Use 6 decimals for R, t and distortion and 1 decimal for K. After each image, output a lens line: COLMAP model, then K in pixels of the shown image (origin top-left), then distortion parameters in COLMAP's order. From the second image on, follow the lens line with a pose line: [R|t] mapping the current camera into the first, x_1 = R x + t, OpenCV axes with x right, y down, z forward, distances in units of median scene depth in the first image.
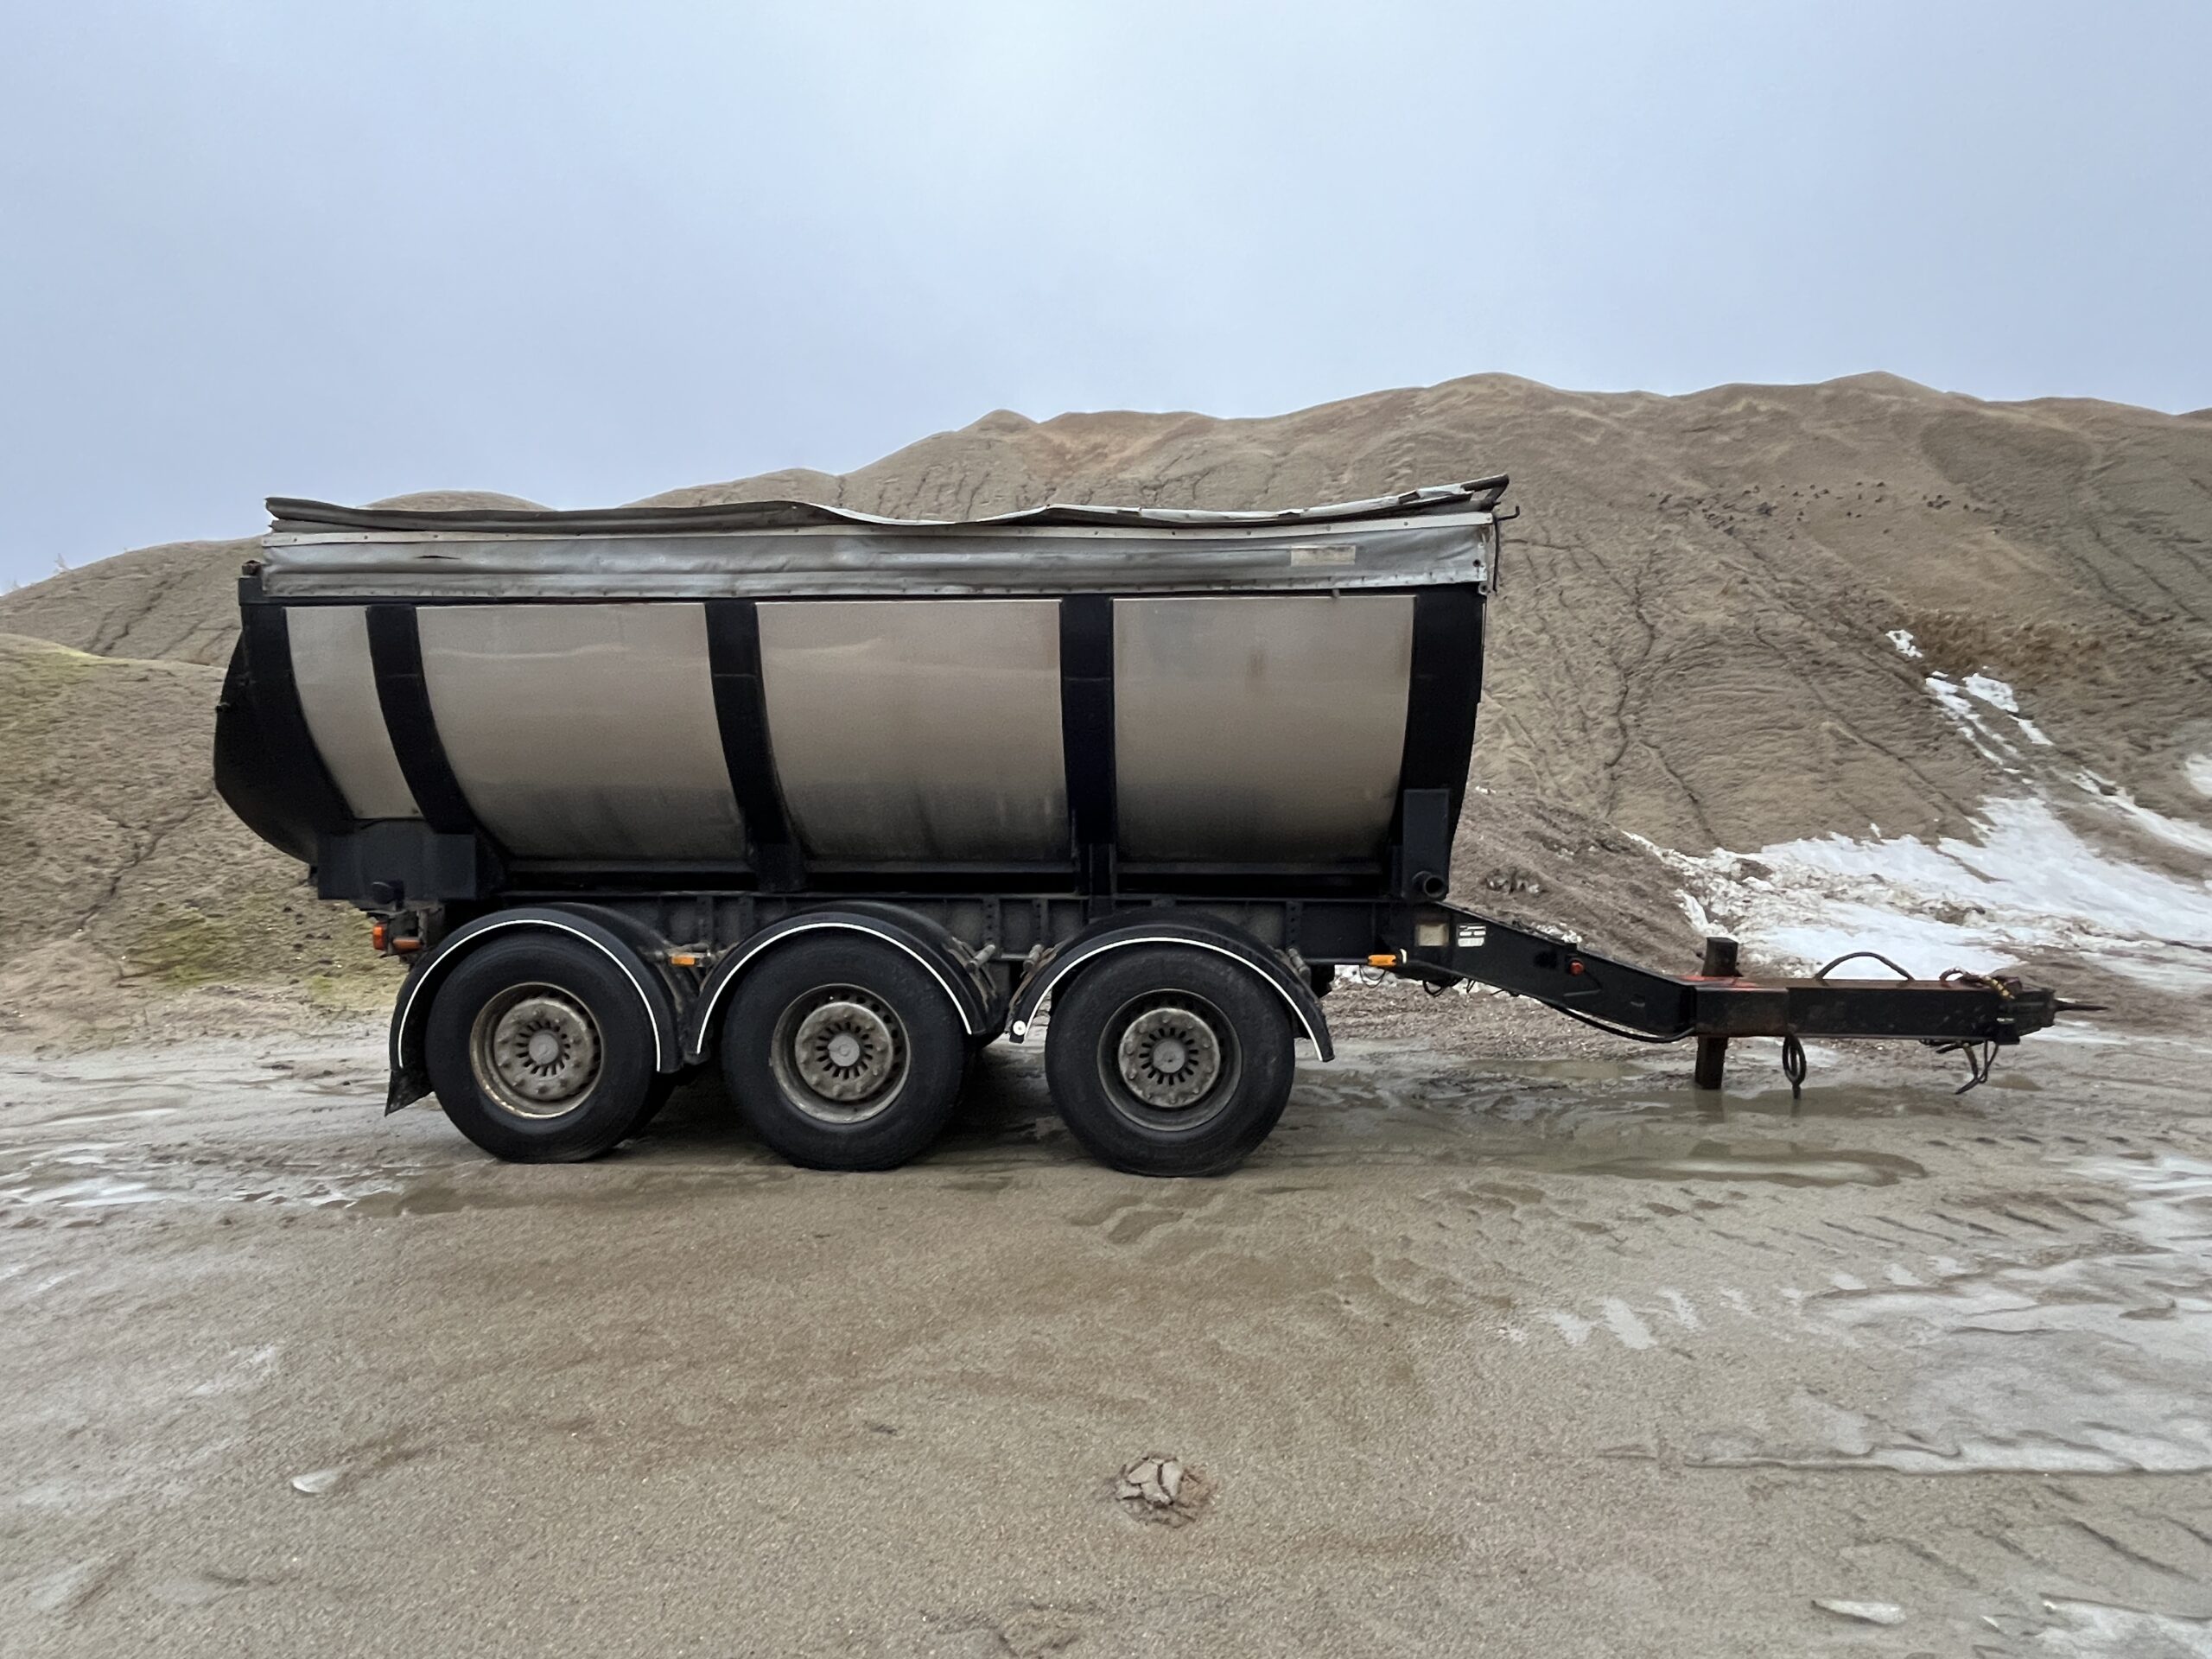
lens RADIAL K [[1127.6, 0, 1099.1], [0, 1127.6, 828.7], [0, 0, 1]] dist [-0.005317, 0.000465]
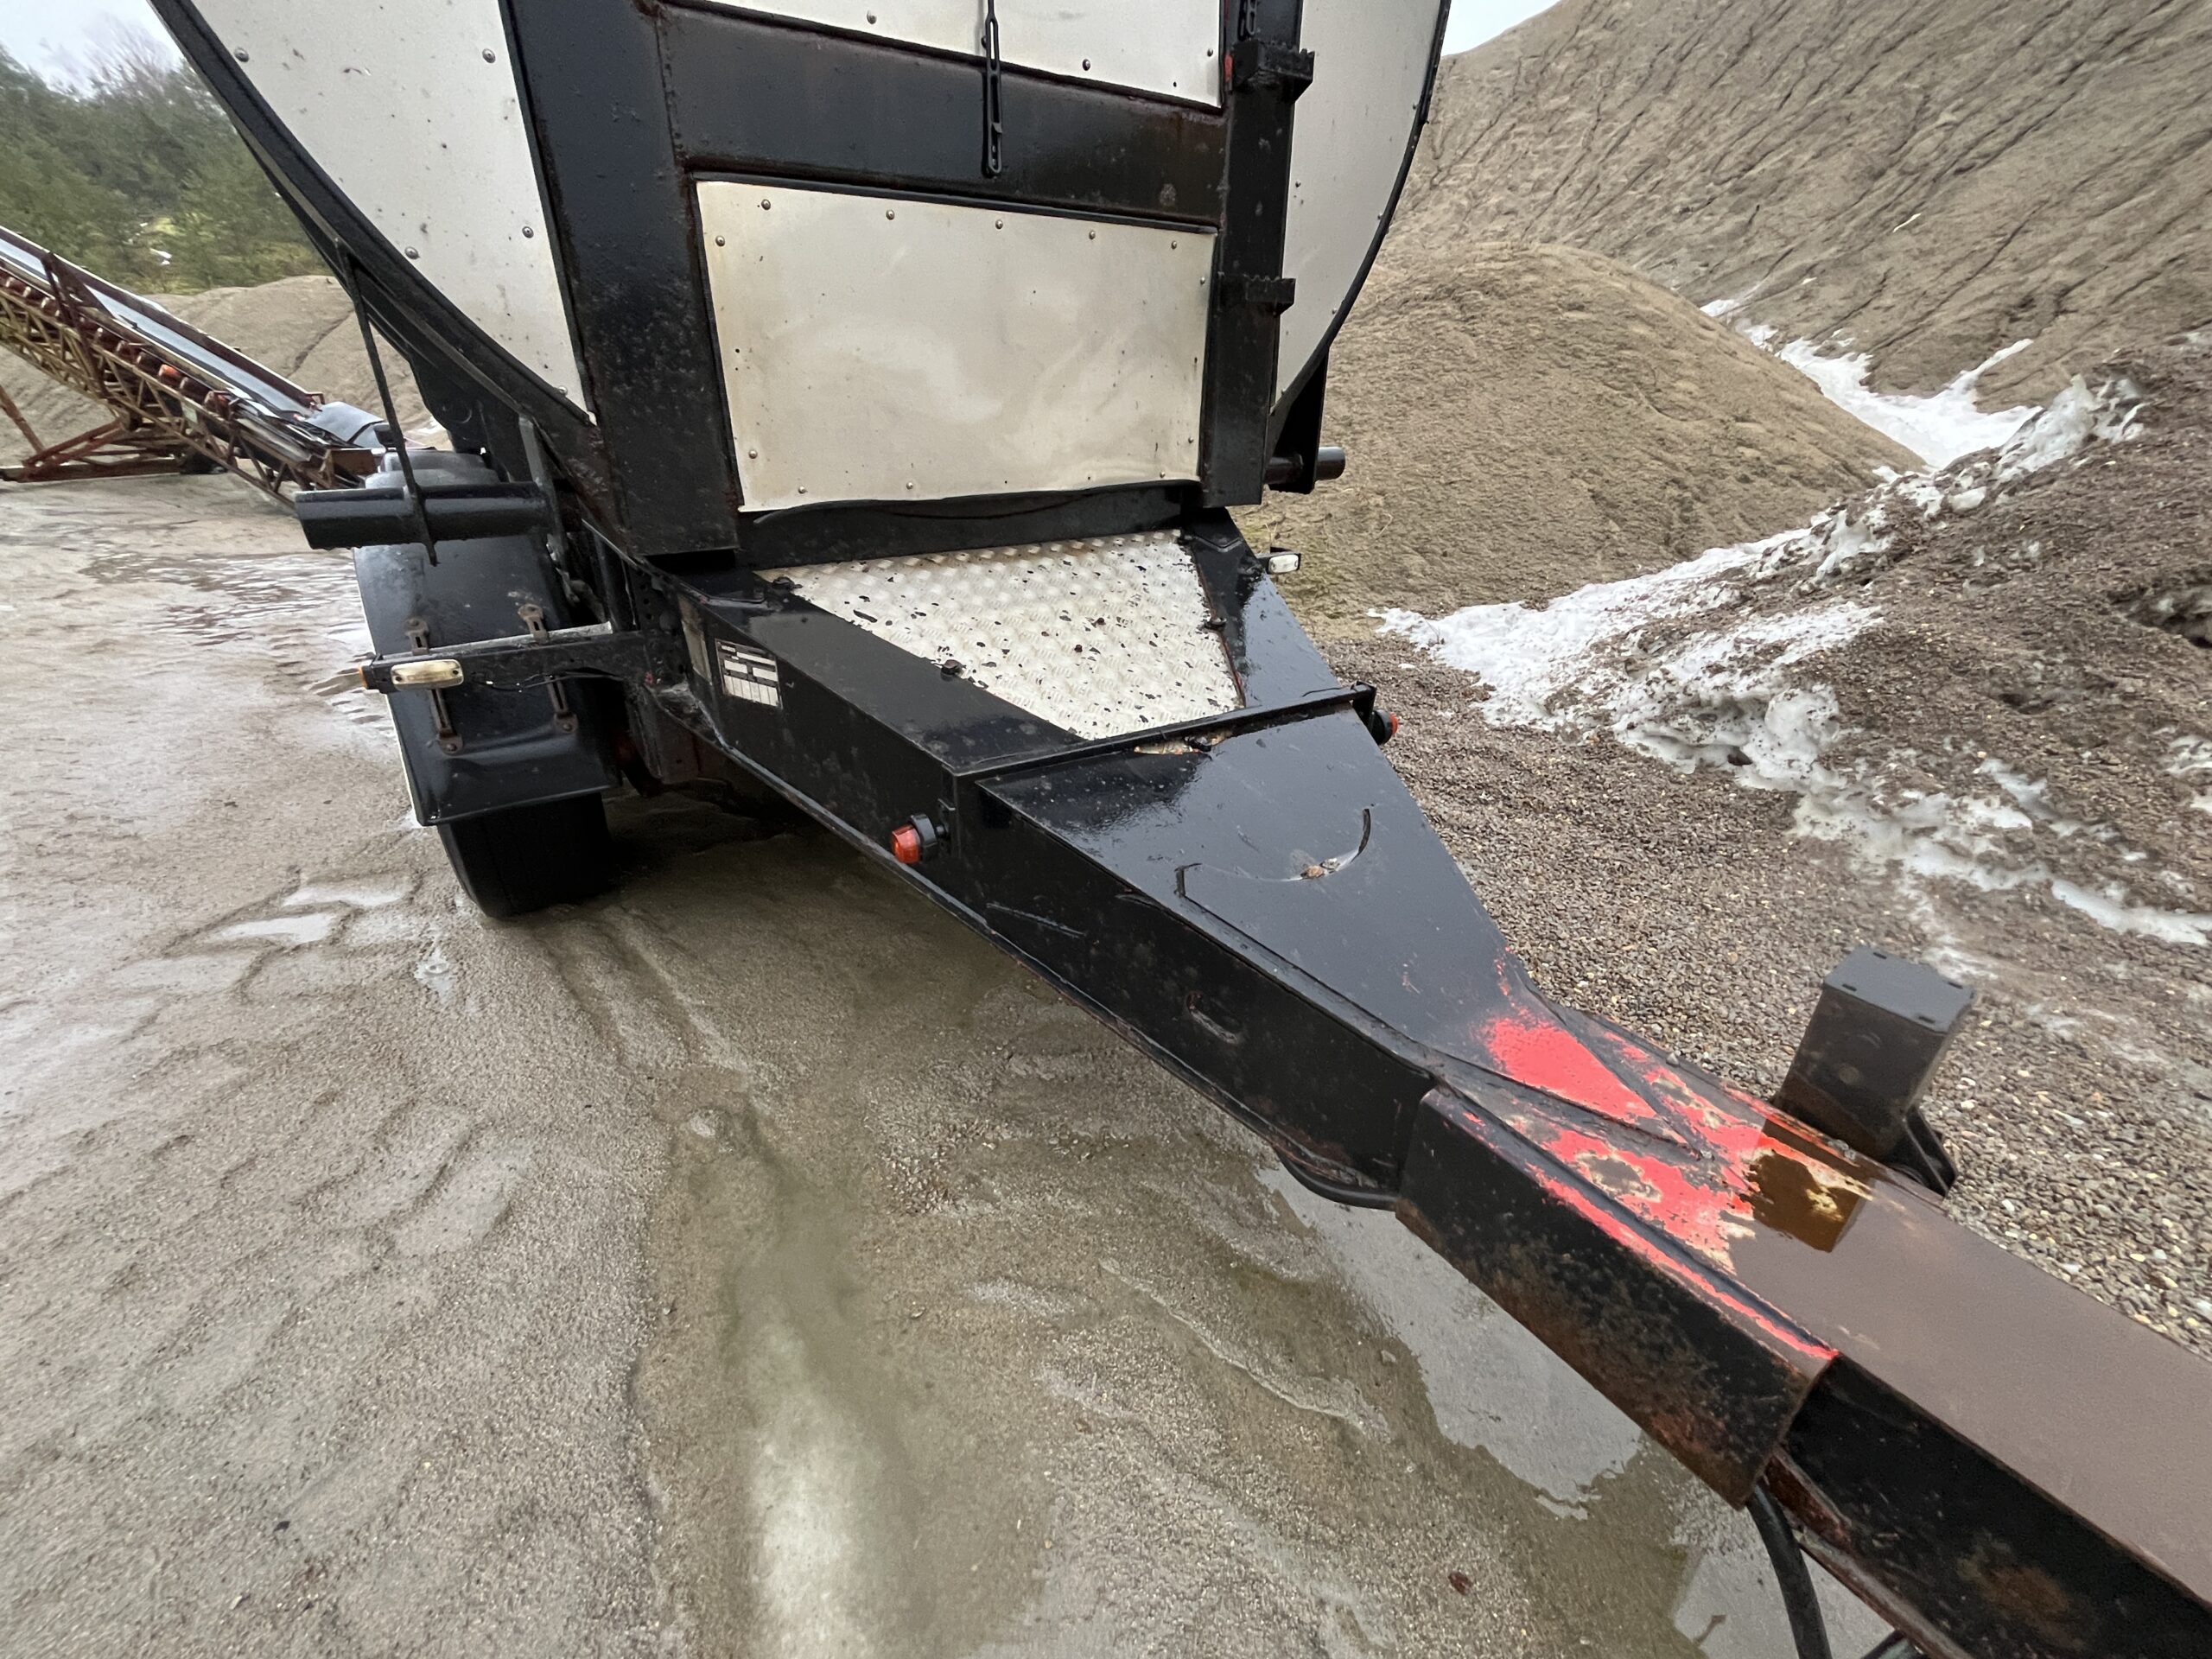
lens RADIAL K [[920.0, 0, 1089.3], [0, 920.0, 835.9], [0, 0, 1]] dist [-0.002359, -0.001048]
pose [[0.603974, 0.351872, -0.715123, 0.664585], [-0.035664, 0.908298, 0.416801, 0.006382], [0.796206, -0.226233, 0.561138, 0.909169]]
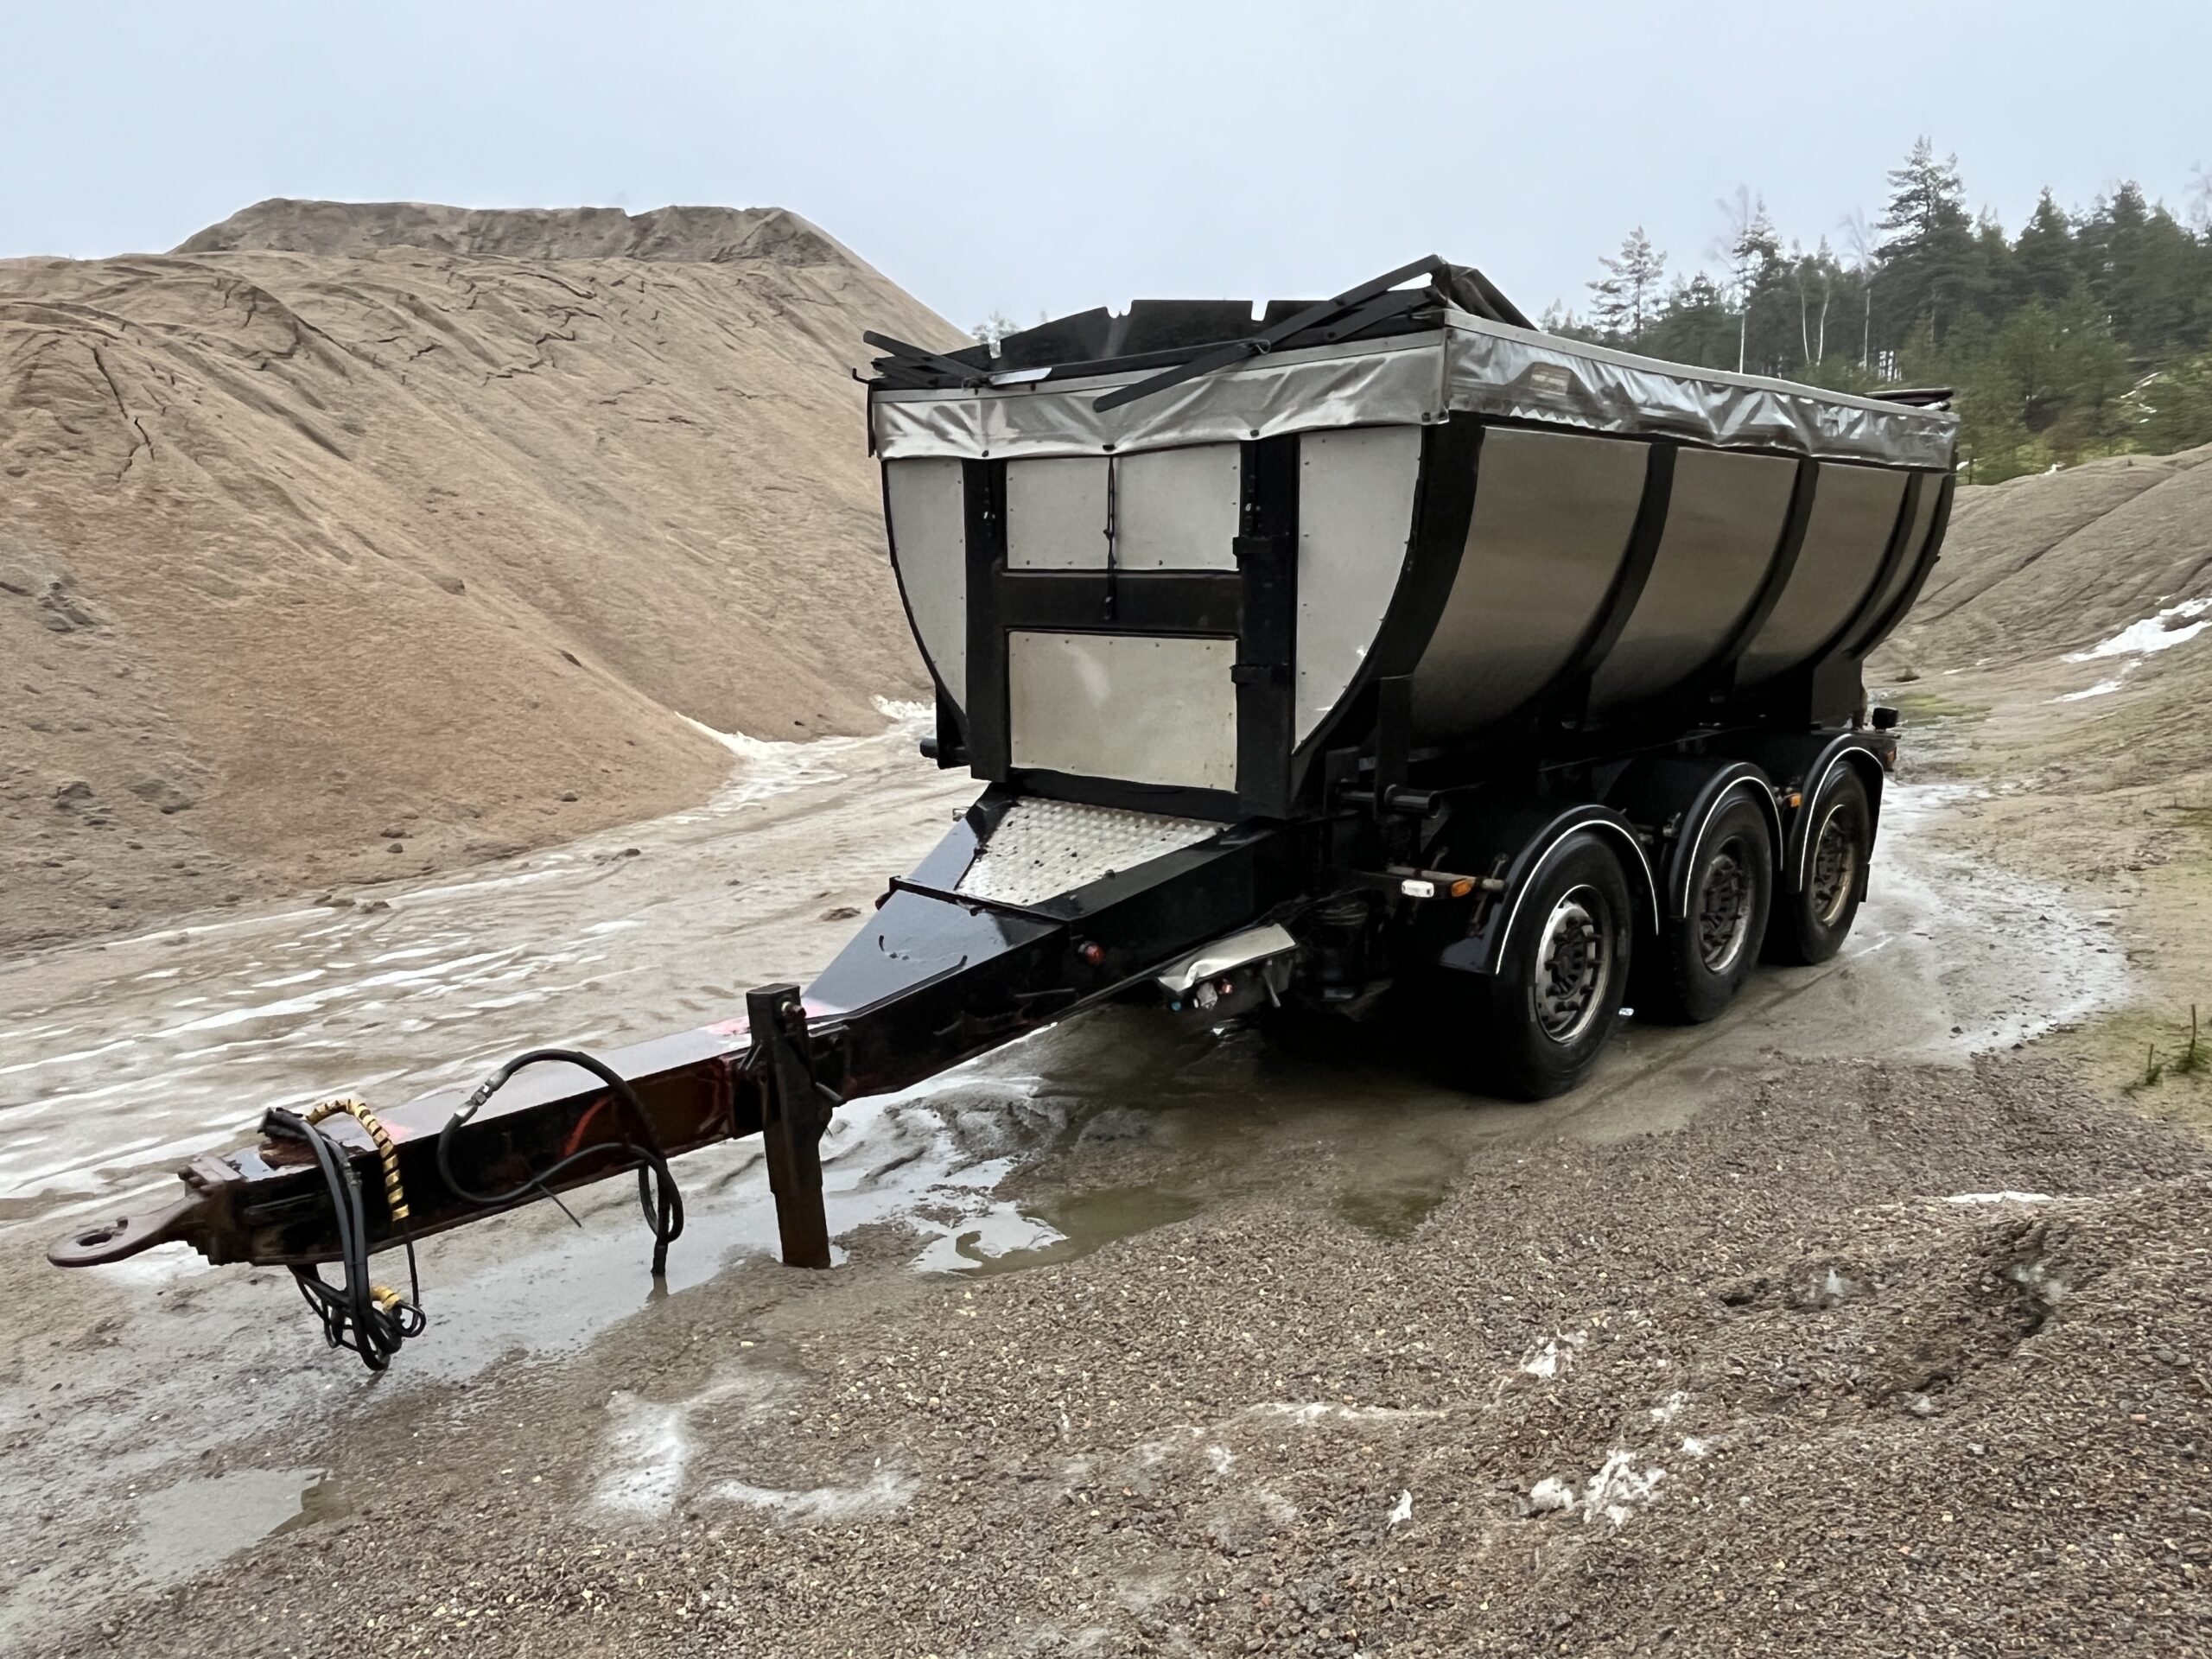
lens RADIAL K [[1577.8, 0, 1093.6], [0, 1577.8, 838.7], [0, 0, 1]] dist [0.009665, -0.006347]
pose [[-0.639198, 0.137339, -0.756680, 1.167830], [-0.025903, 0.979521, 0.199666, -0.141852], [0.768606, 0.147227, -0.622550, 1.816147]]
